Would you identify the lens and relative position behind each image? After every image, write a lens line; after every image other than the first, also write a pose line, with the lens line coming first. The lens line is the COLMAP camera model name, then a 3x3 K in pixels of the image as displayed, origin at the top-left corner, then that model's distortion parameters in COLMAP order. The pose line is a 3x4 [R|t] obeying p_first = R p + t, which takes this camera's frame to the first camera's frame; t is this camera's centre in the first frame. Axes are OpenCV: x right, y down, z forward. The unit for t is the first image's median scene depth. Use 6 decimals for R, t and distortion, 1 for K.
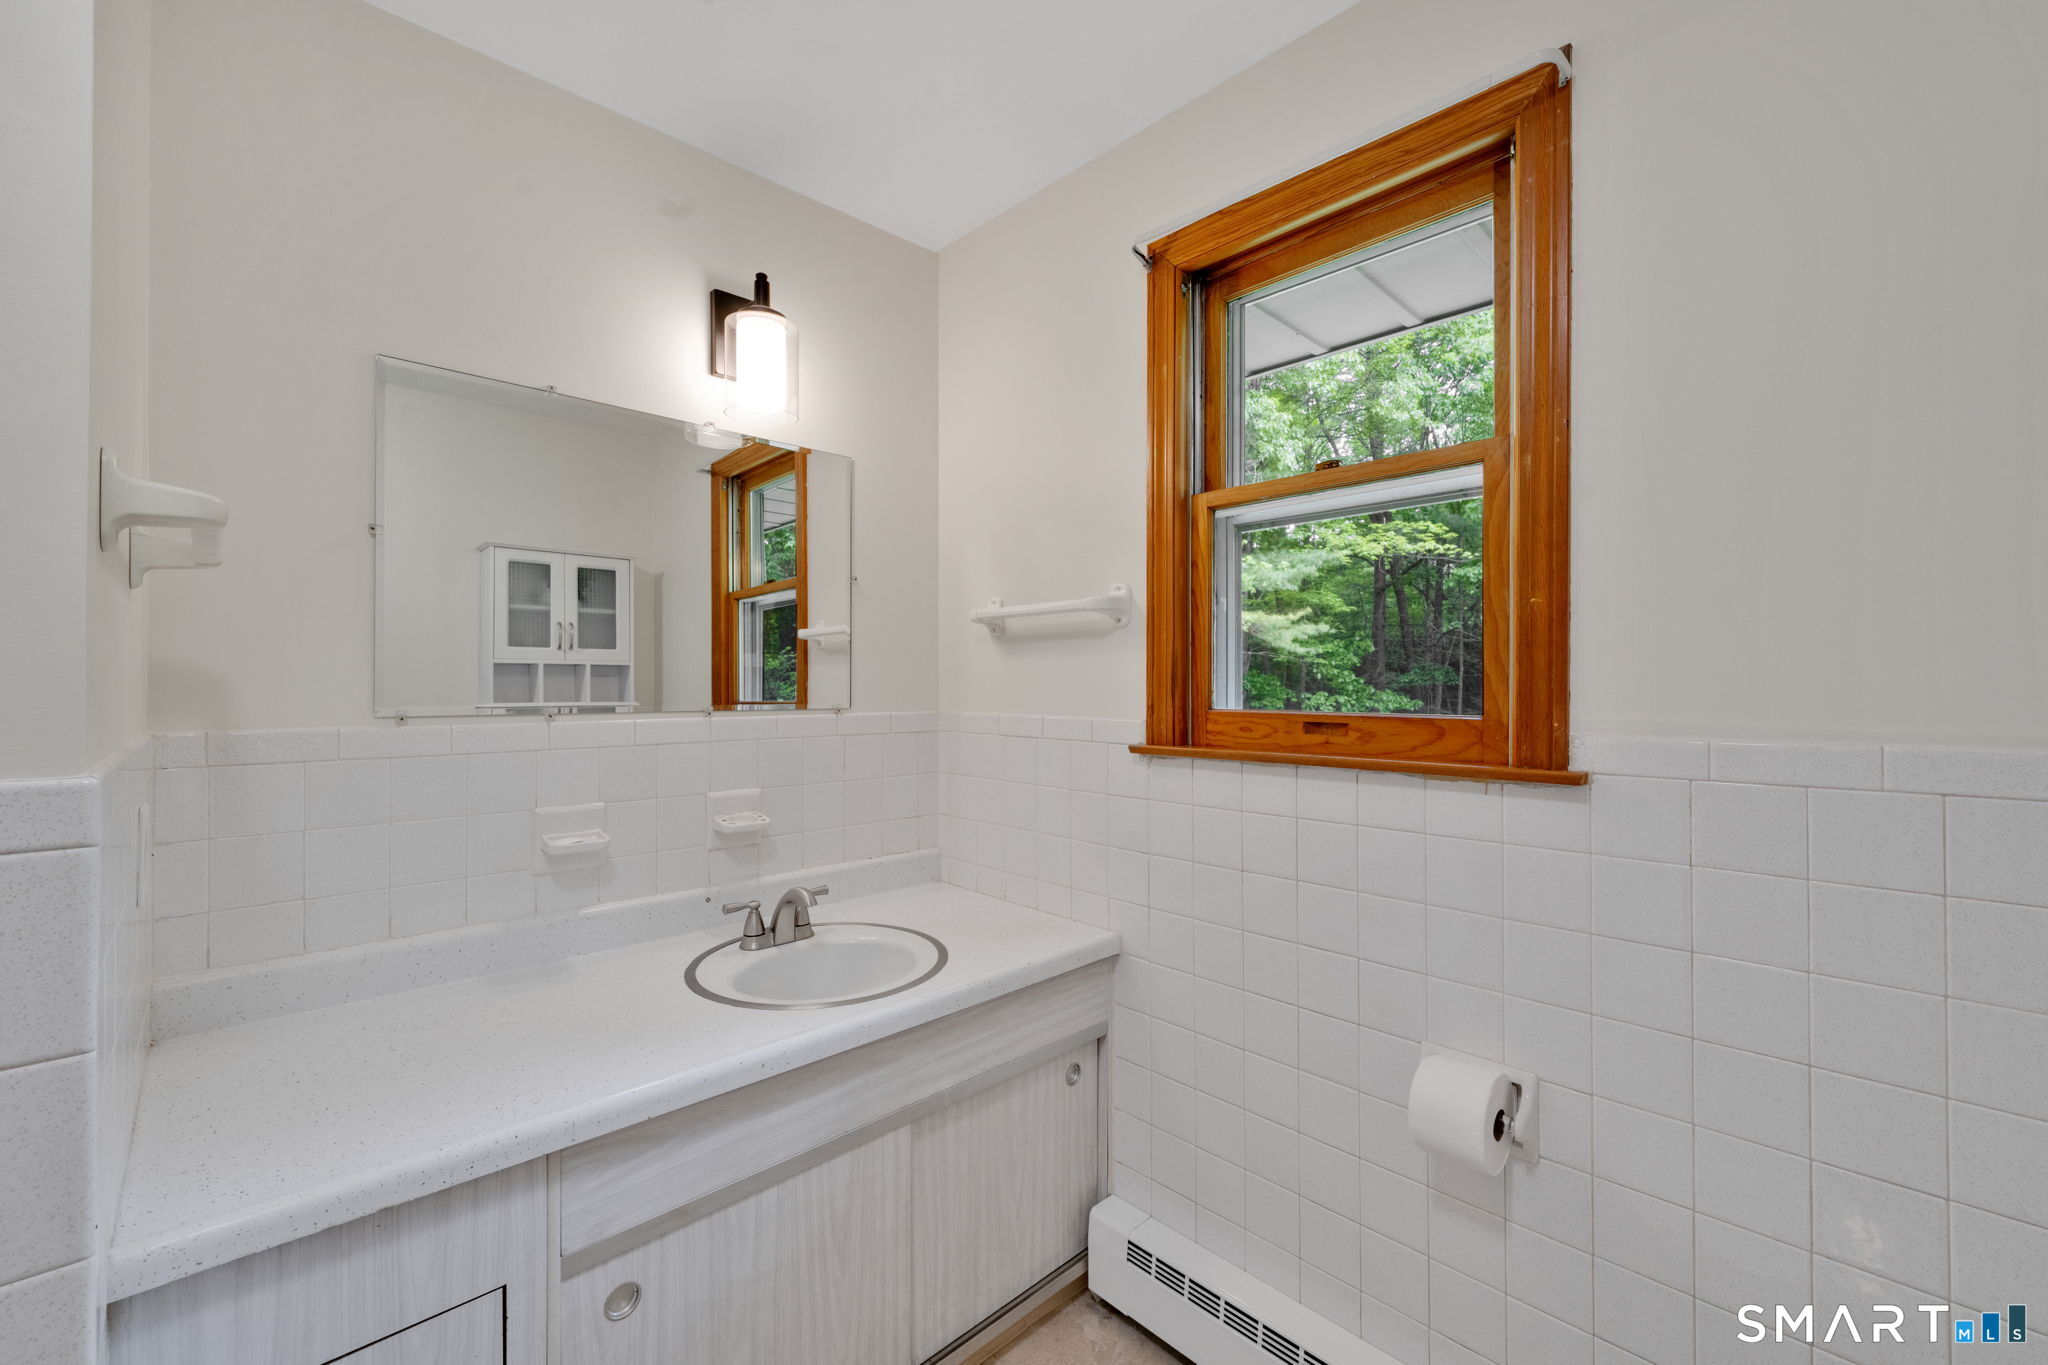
lens RADIAL K [[812.1, 0, 1018.6], [0, 812.1, 671.6], [0, 0, 1]] dist [-0.011138, -0.000098]
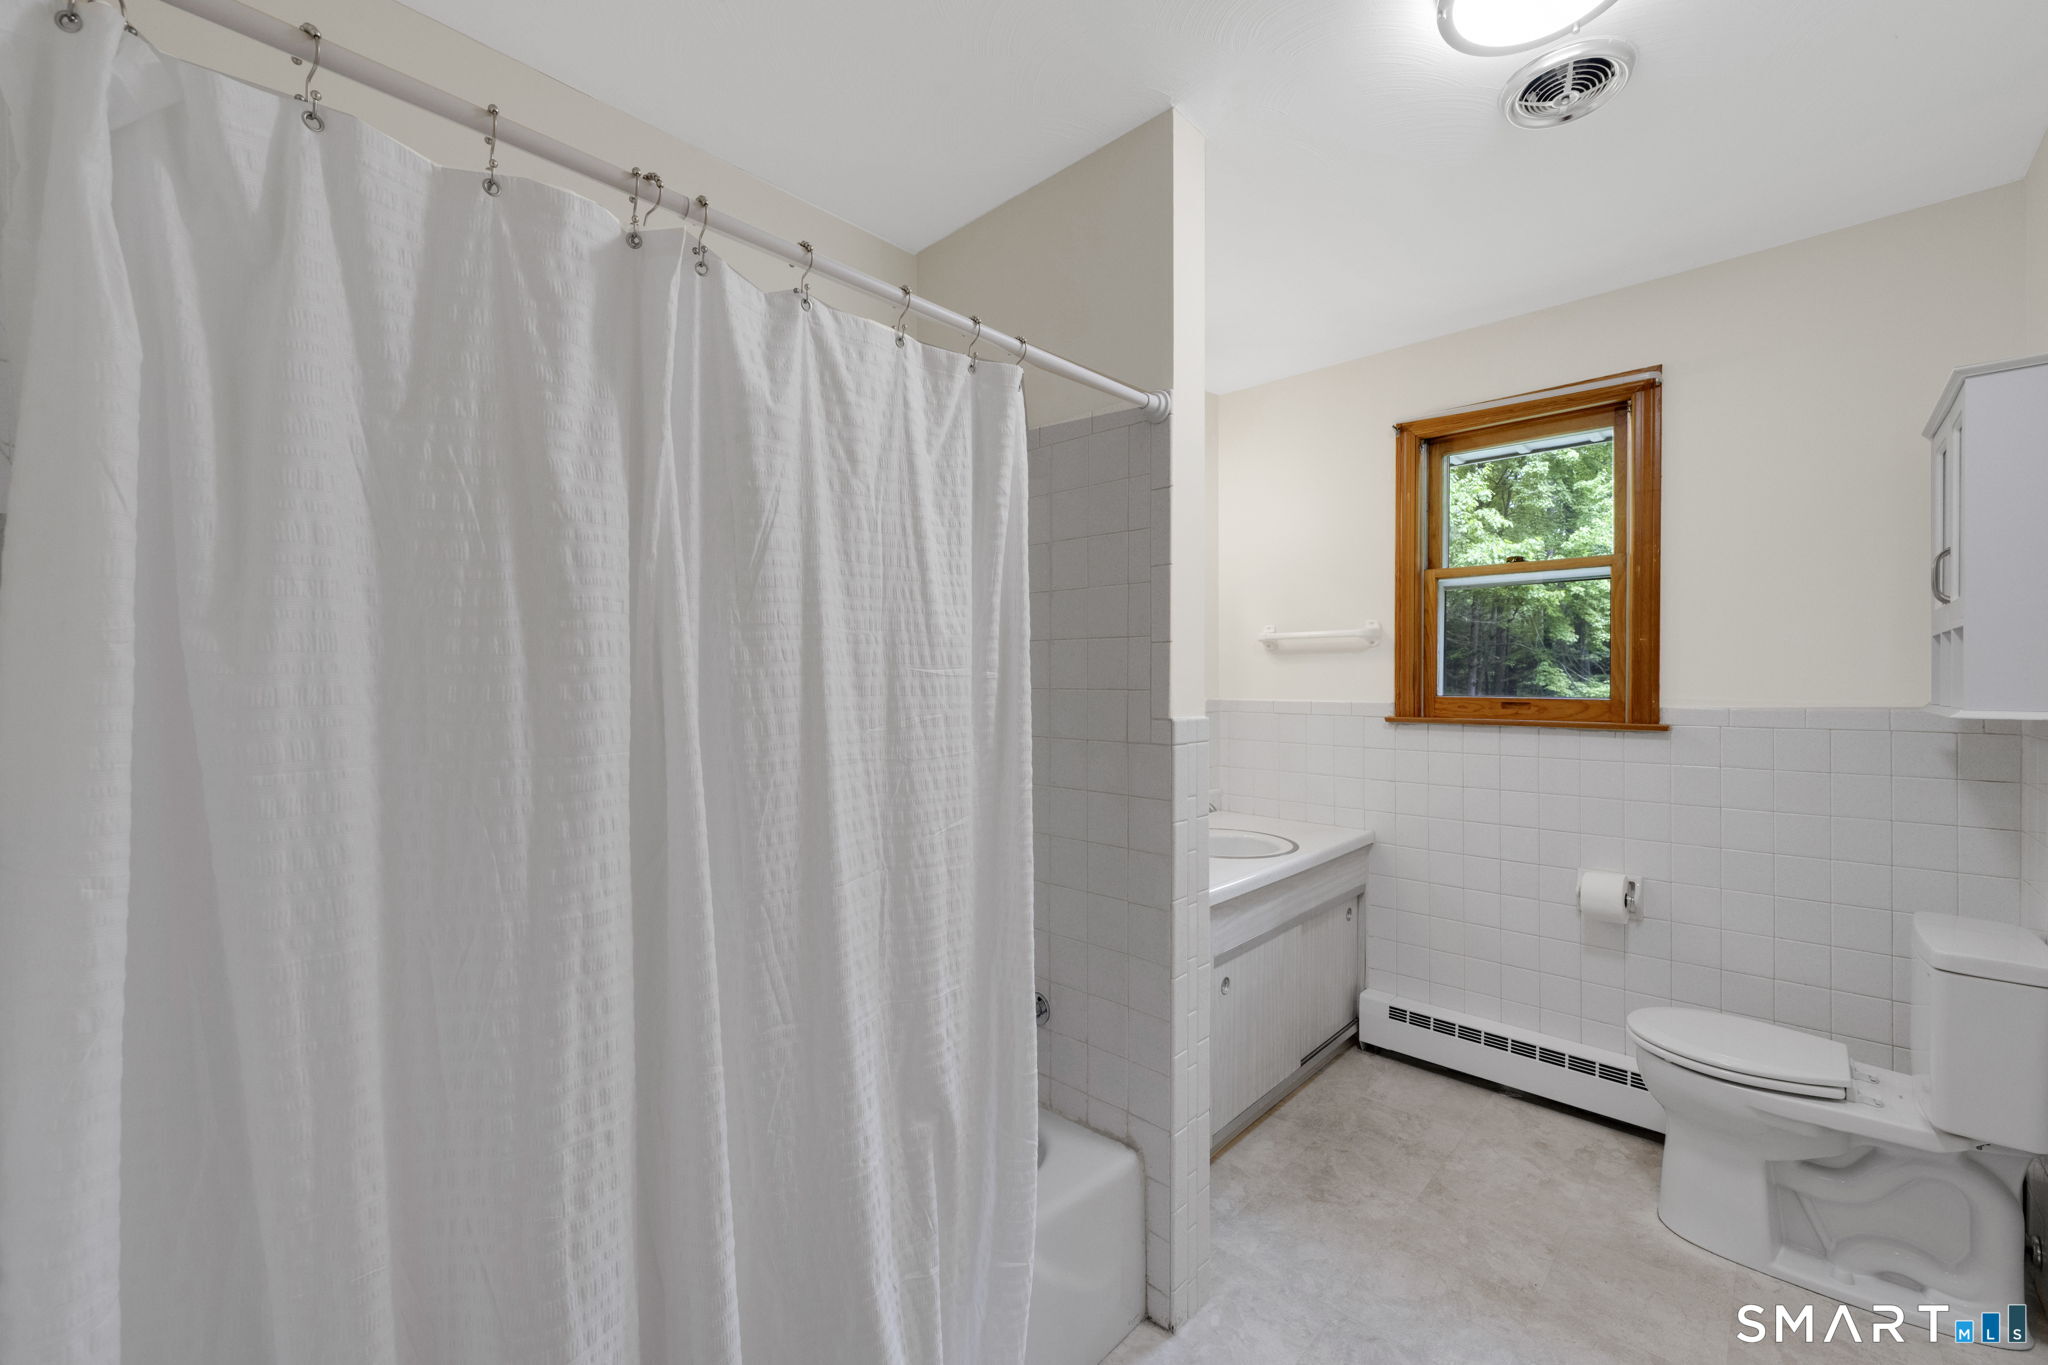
lens RADIAL K [[812.1, 0, 1025.6], [0, 812.1, 673.5], [0, 0, 1]] dist [-0.011138, -0.000098]
pose [[0.998420, -0.000919, 0.056187, -0.712789], [0.000462, 0.999967, 0.008145, -0.015009], [-0.056192, -0.008106, 0.998387, -0.648774]]
